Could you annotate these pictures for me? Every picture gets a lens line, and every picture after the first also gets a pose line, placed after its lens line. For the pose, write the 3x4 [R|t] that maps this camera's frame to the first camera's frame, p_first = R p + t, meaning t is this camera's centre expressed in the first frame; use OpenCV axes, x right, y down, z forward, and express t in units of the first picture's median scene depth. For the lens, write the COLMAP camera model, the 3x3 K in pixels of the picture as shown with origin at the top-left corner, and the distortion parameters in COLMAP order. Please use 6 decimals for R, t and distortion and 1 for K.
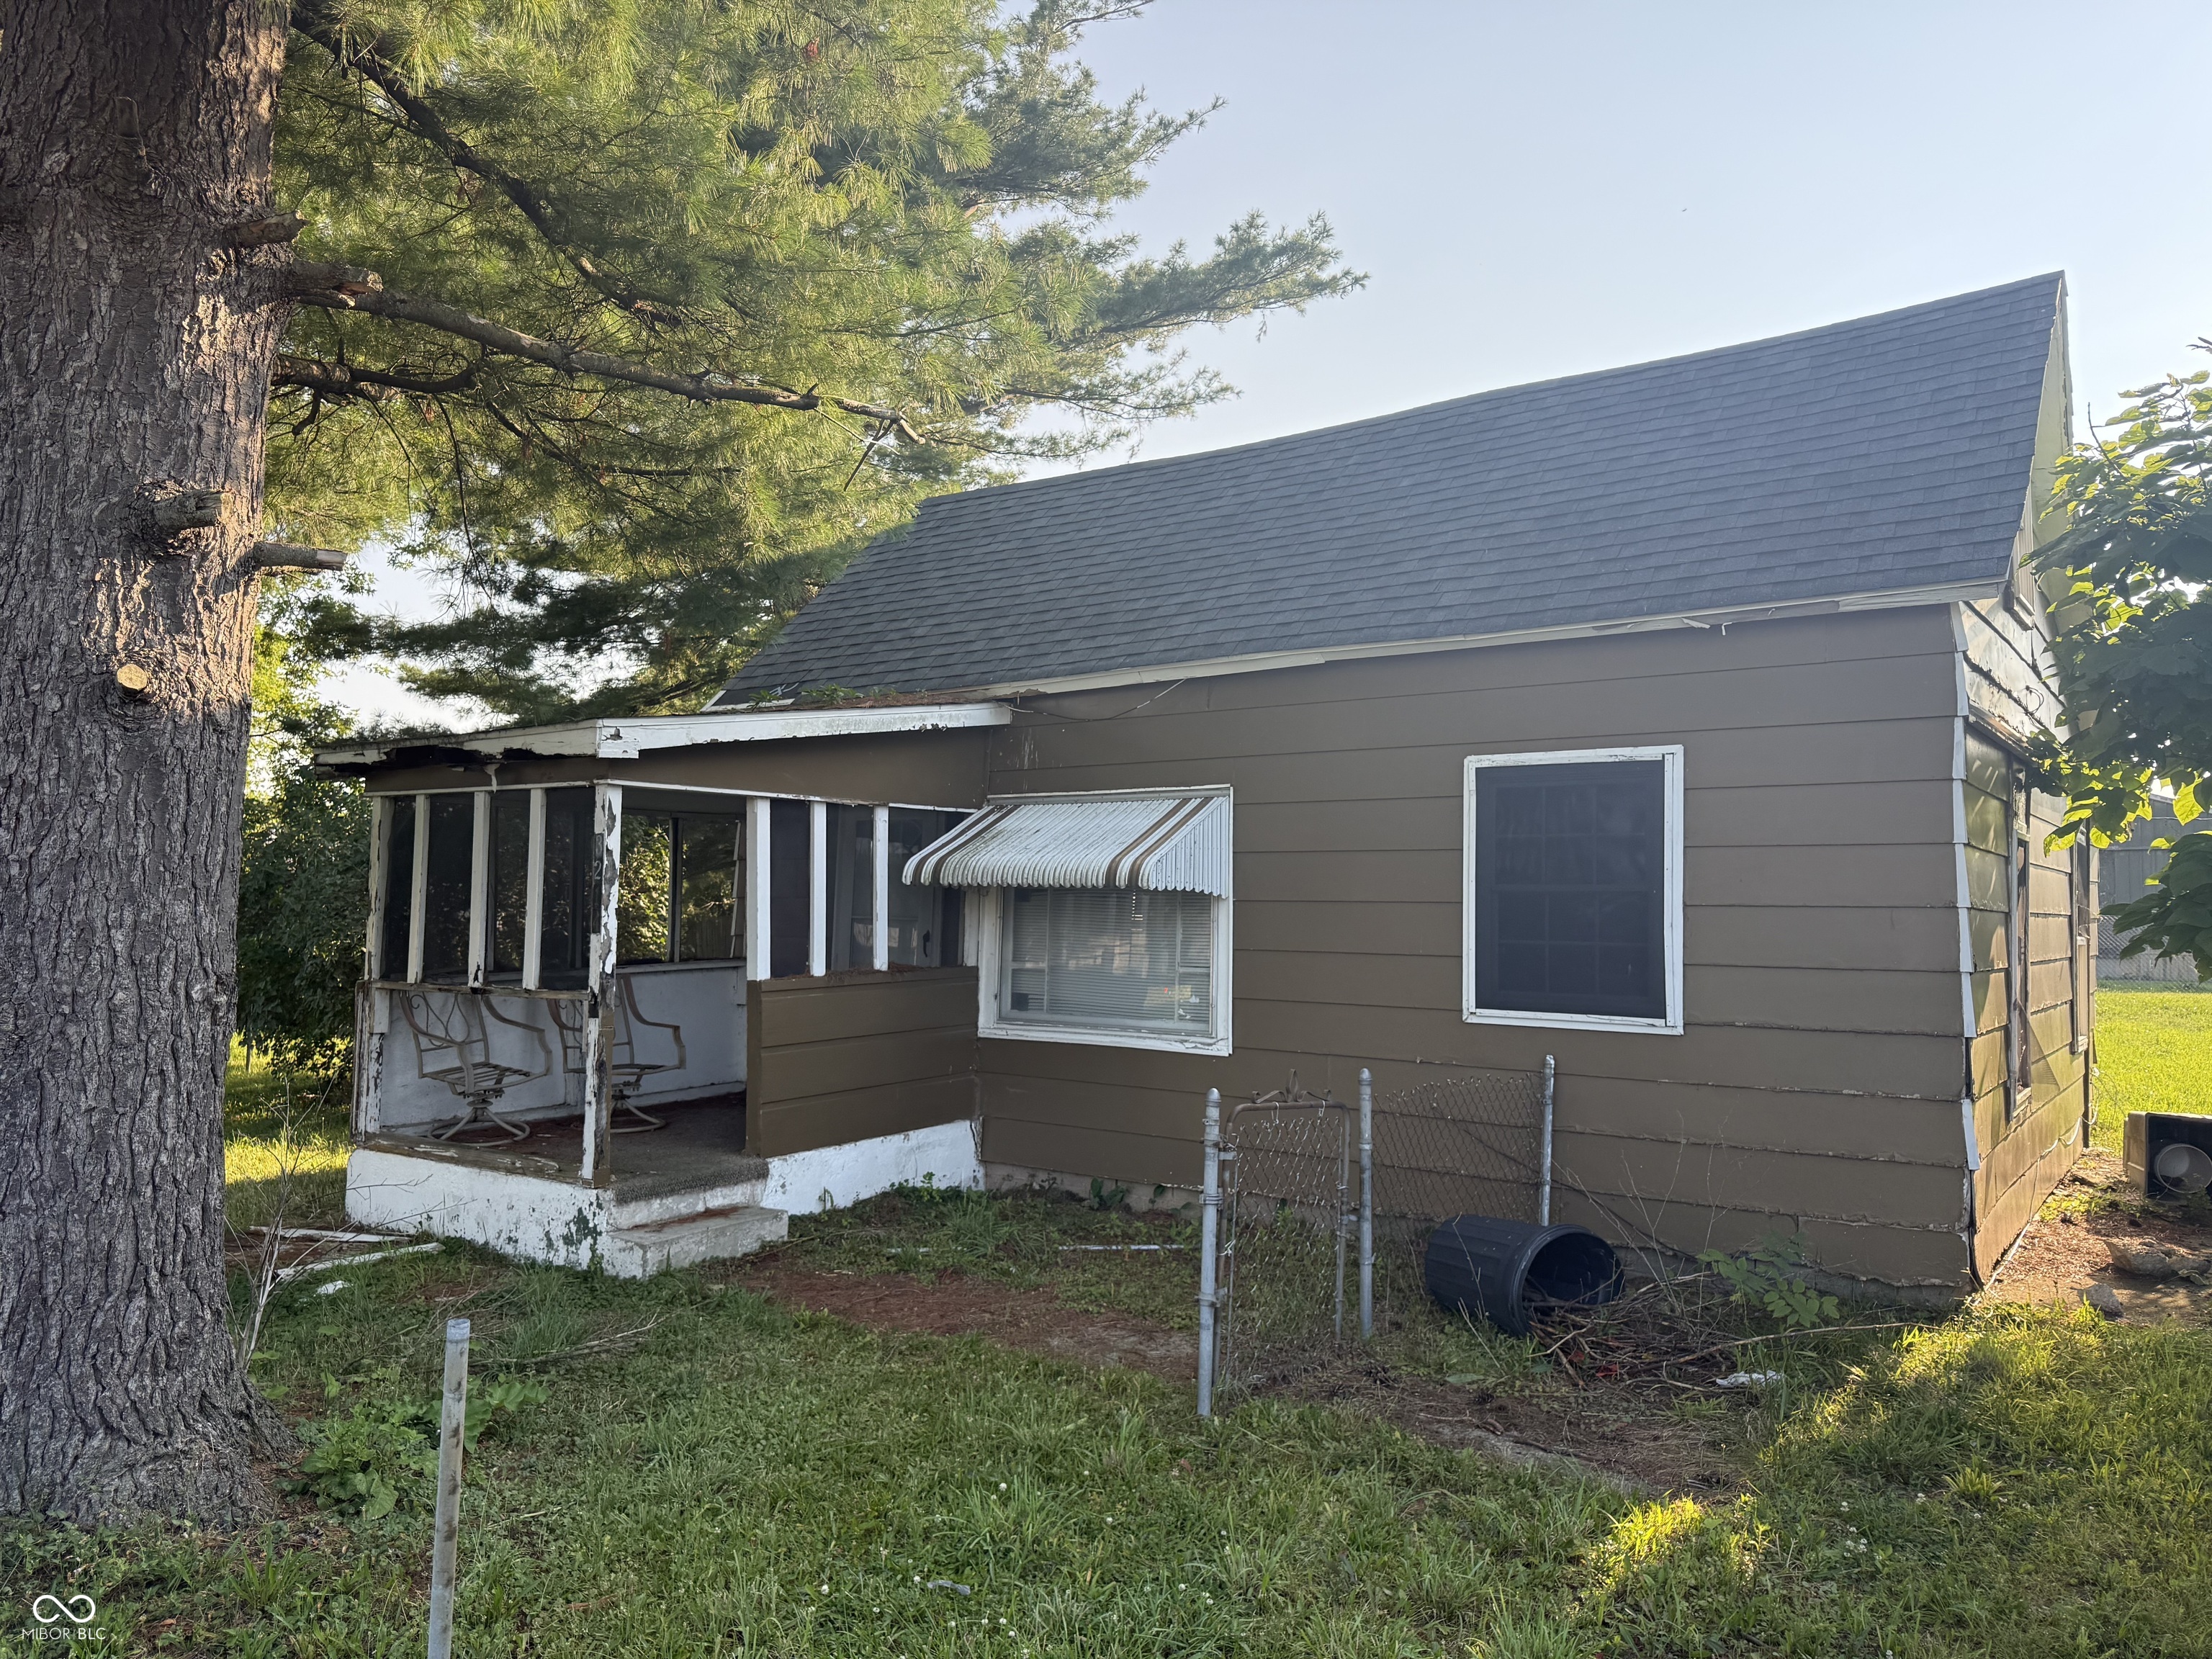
lens RADIAL K [[1542.0, 0, 1111.8], [0, 1542.0, 806.3], [0, 0, 1]] dist [0.094081, -0.126105]
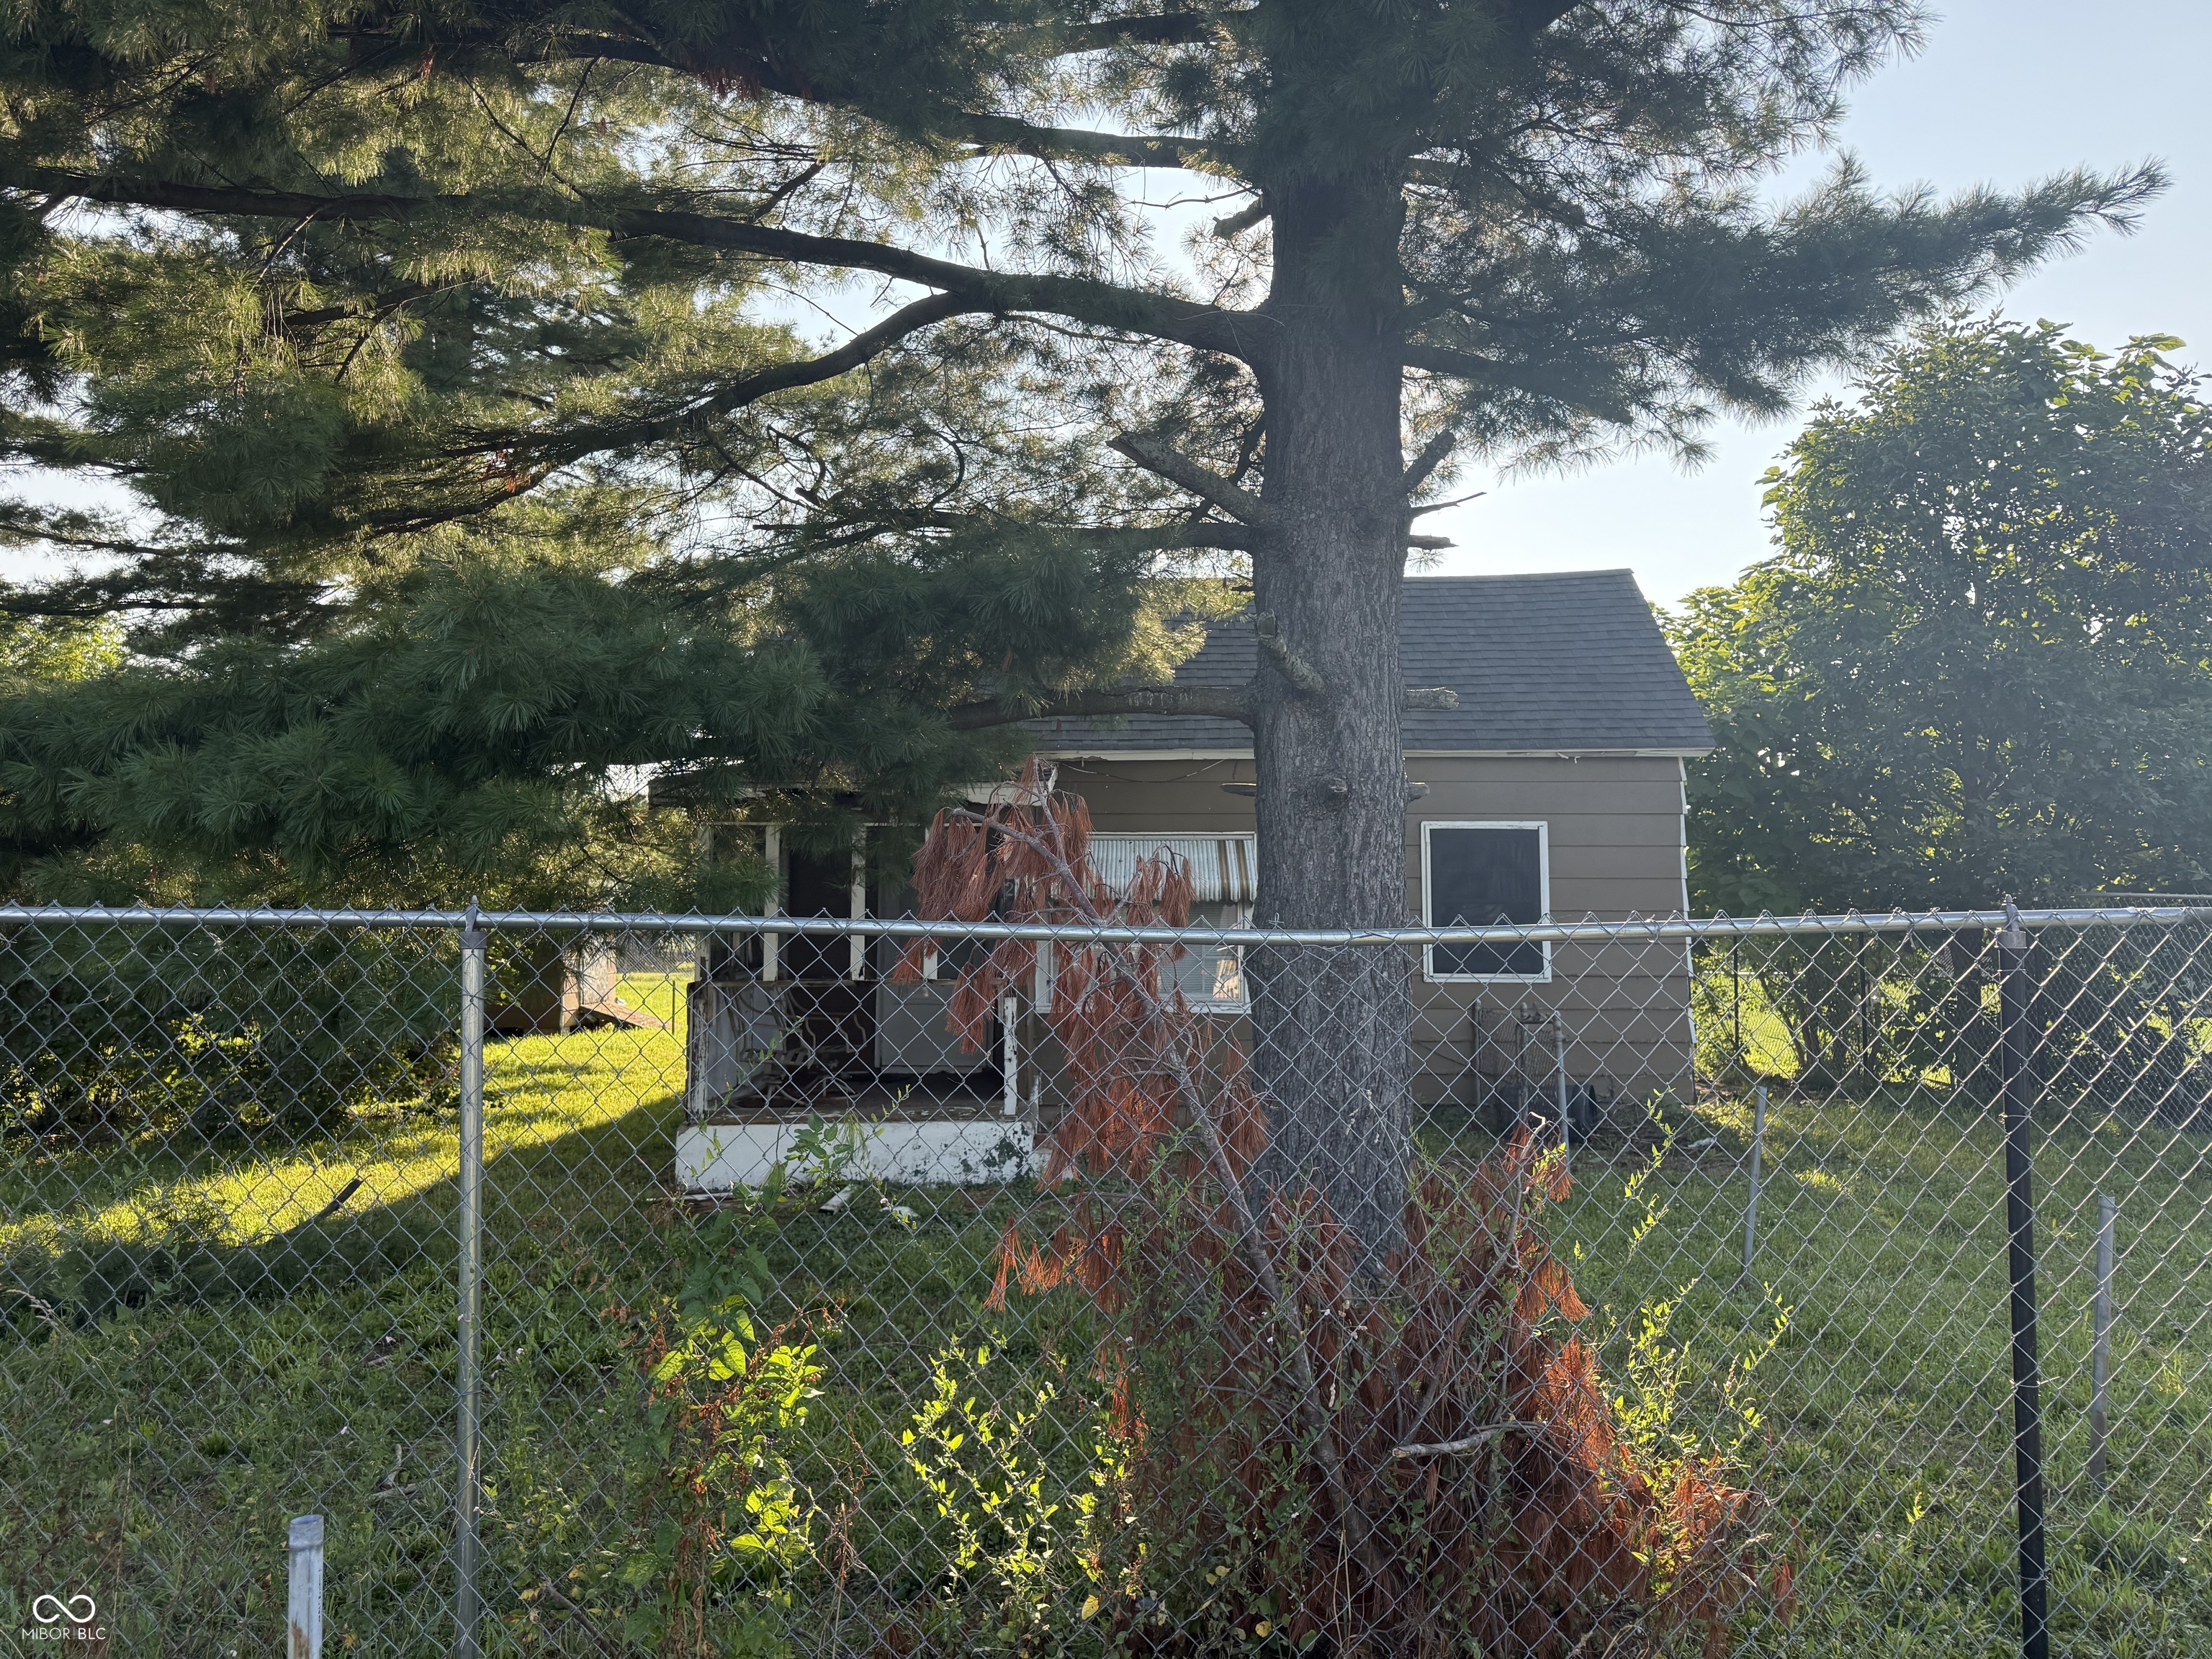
lens RADIAL K [[1542.0, 0, 1111.8], [0, 1542.0, 806.3], [0, 0, 1]] dist [0.094081, -0.126105]
pose [[0.804577, 0.037311, 0.592675, -0.983386], [-0.028029, 0.999298, -0.024859, 0.001339], [-0.593186, 0.003389, 0.805058, -0.125878]]
